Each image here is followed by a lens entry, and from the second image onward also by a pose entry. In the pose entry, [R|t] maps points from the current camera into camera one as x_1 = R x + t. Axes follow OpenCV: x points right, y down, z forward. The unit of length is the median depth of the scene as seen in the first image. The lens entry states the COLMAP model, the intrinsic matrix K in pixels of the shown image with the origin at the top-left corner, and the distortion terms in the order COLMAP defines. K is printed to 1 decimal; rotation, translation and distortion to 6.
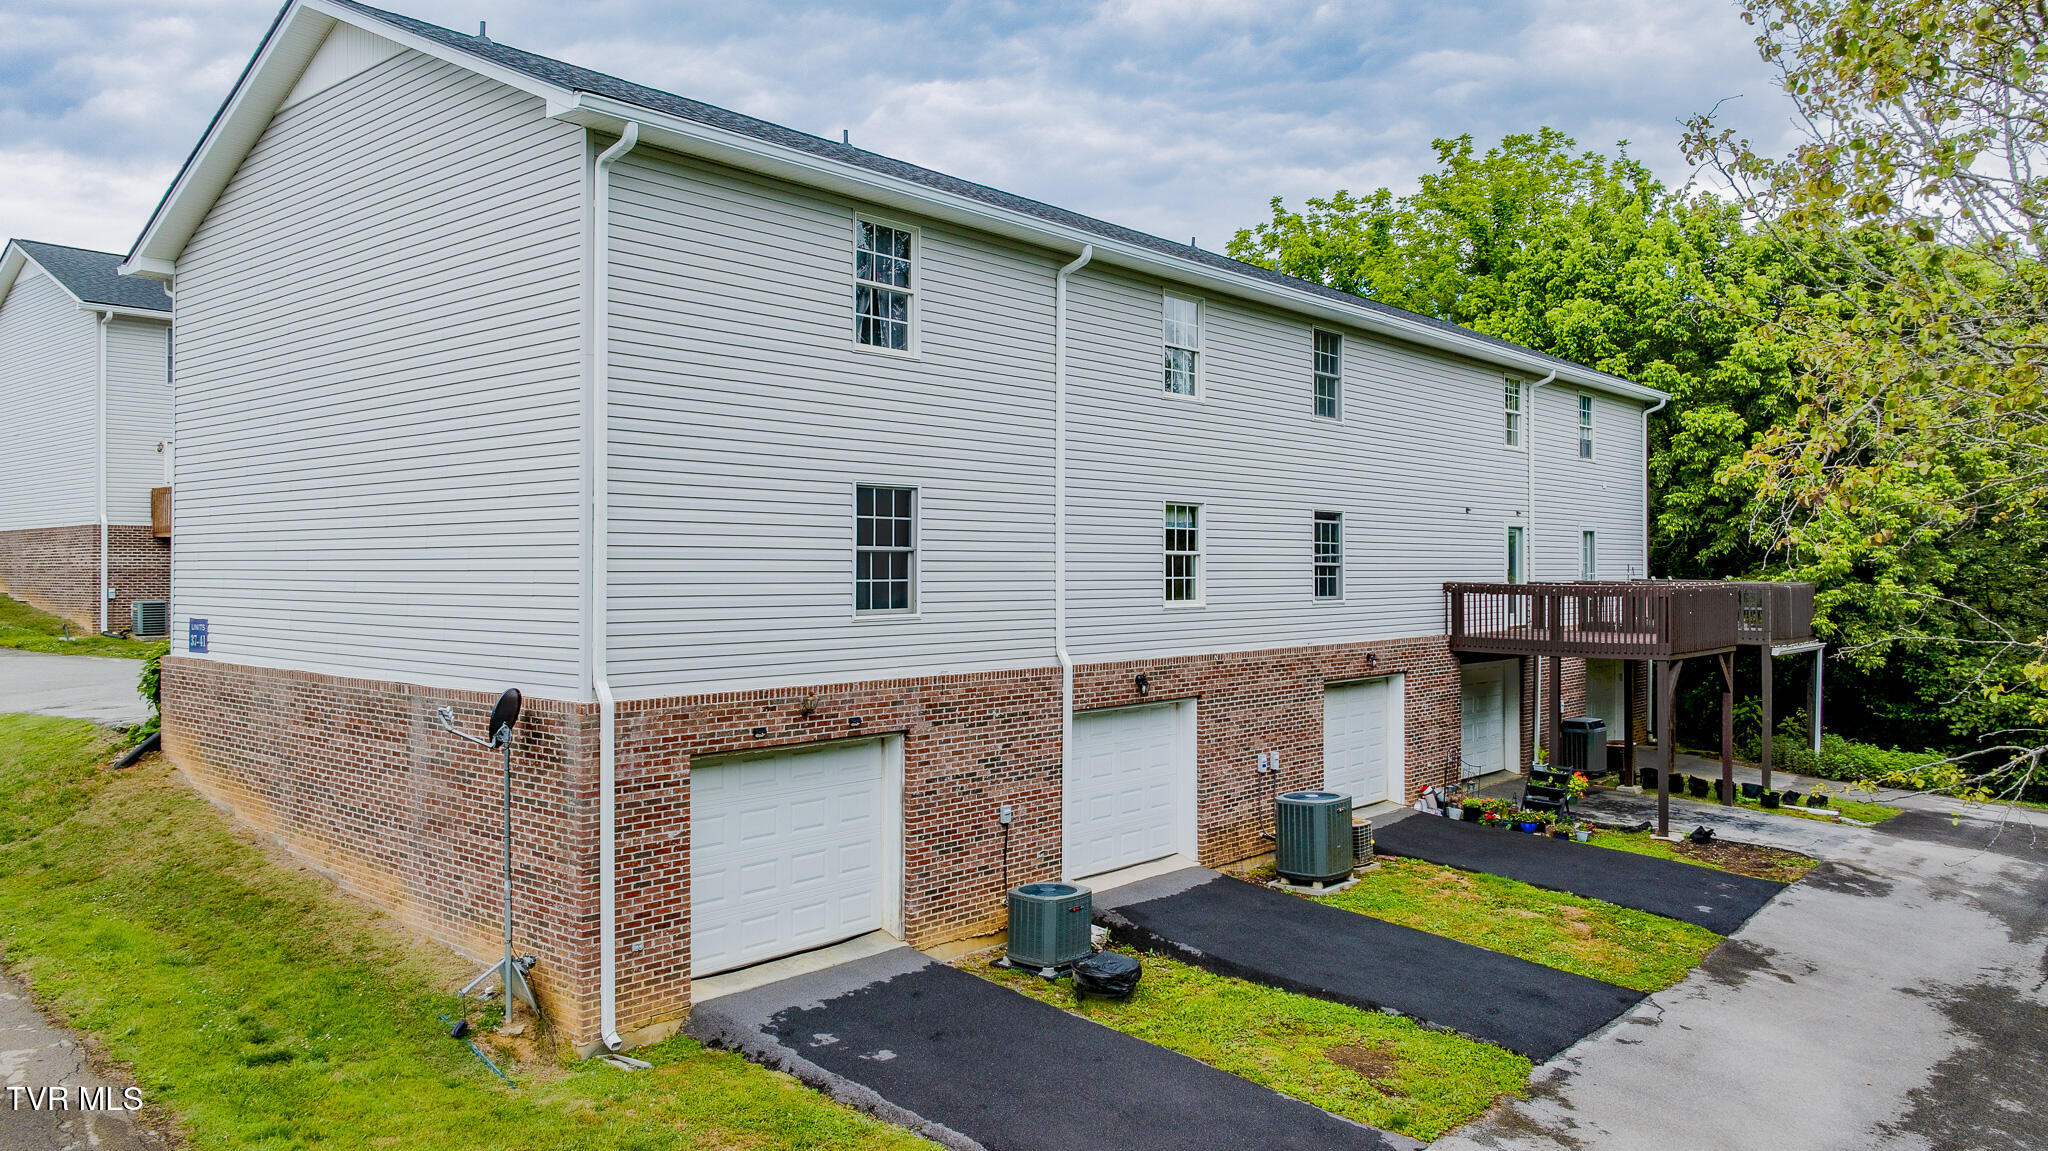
lens RADIAL K [[1426.6, 0, 1028.5], [0, 1426.6, 570.0], [0, 0, 1]] dist [-0.041067, 0.011516]
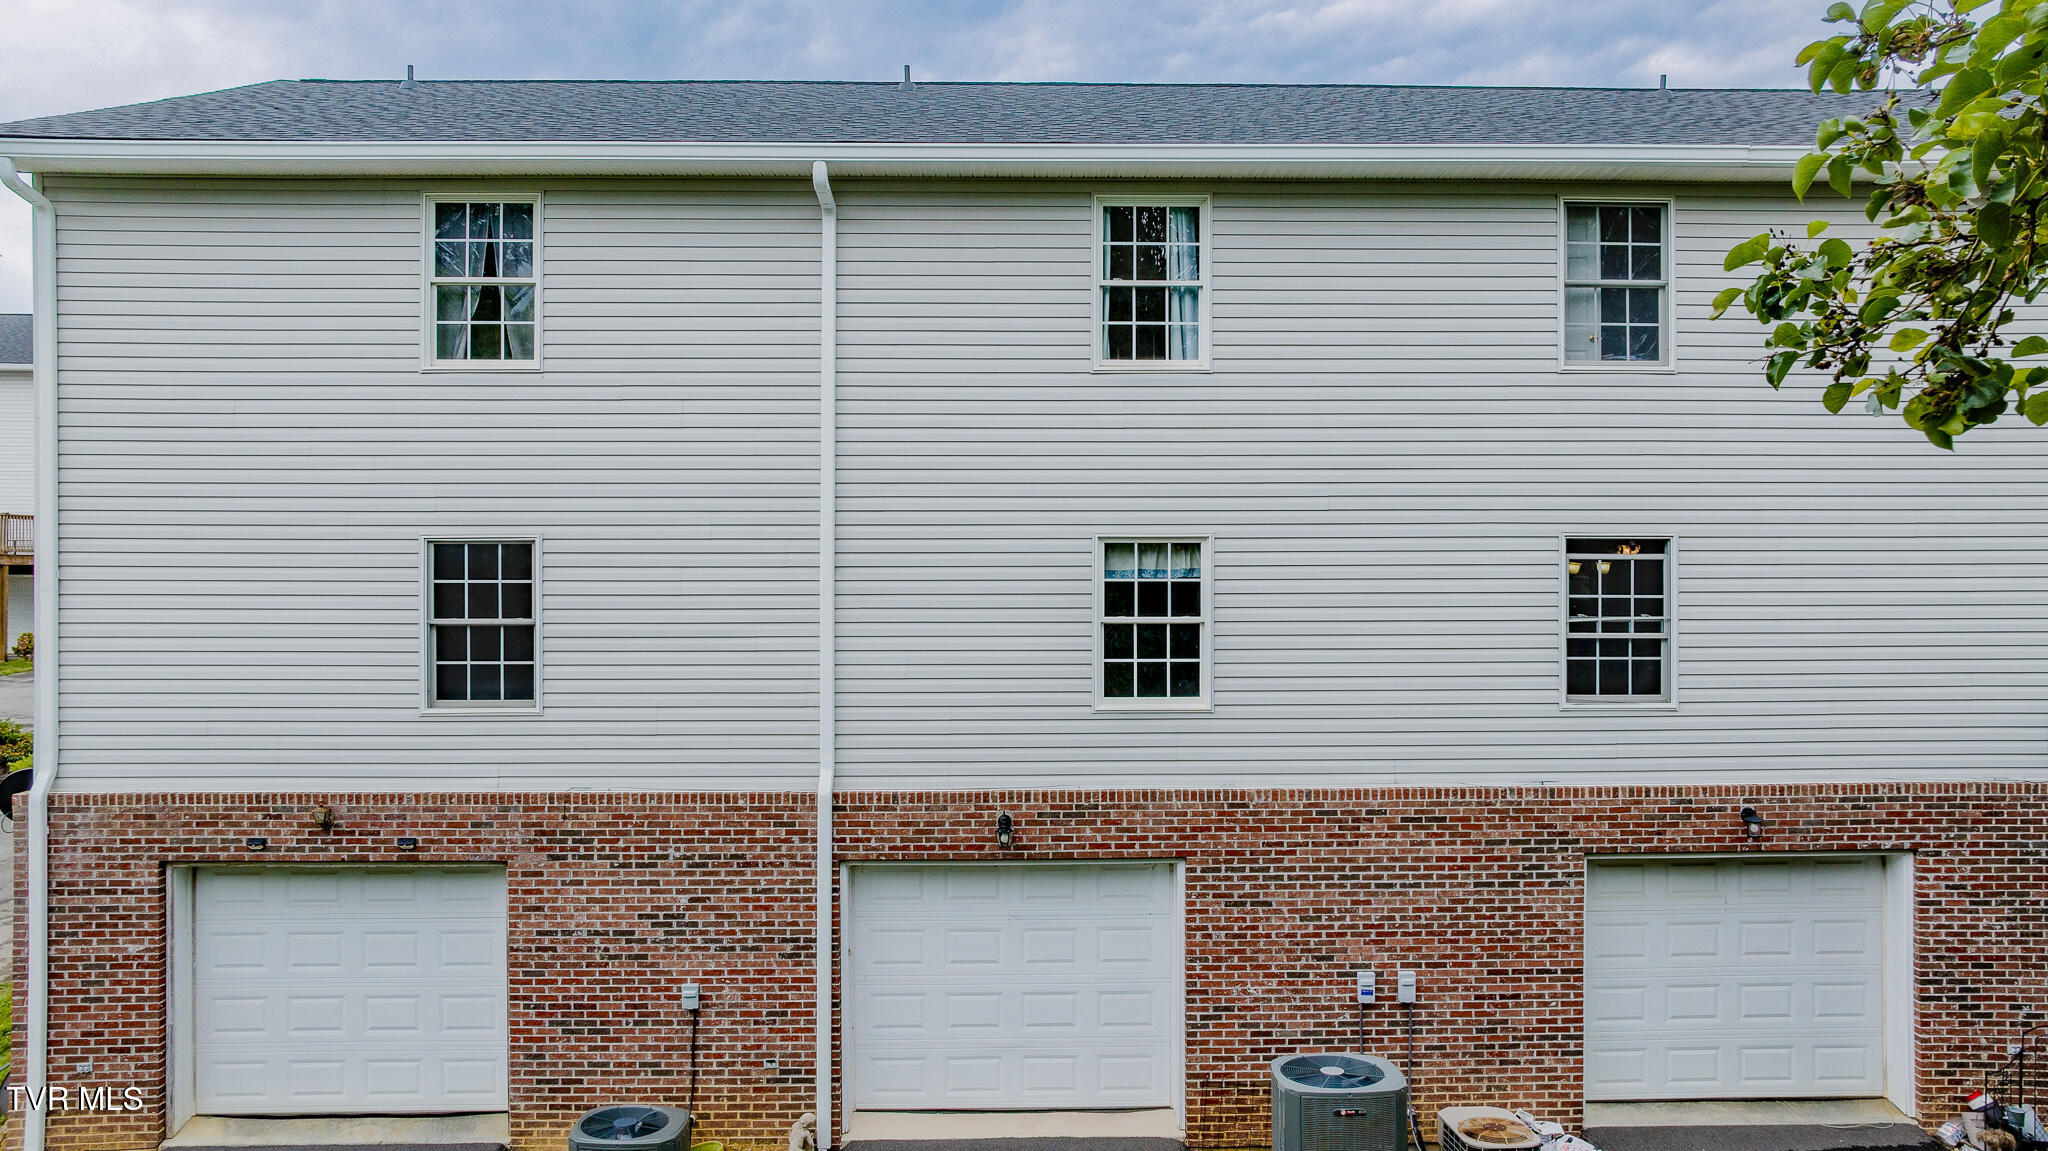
lens RADIAL K [[1426.6, 0, 1031.8], [0, 1426.6, 647.9], [0, 0, 1]] dist [-0.041067, 0.011516]
pose [[0.681966, -0.009005, -0.731329, 0.644596], [0.002570, 0.999948, -0.009916, 0.007390], [0.731380, 0.004883, 0.681953, 0.679771]]
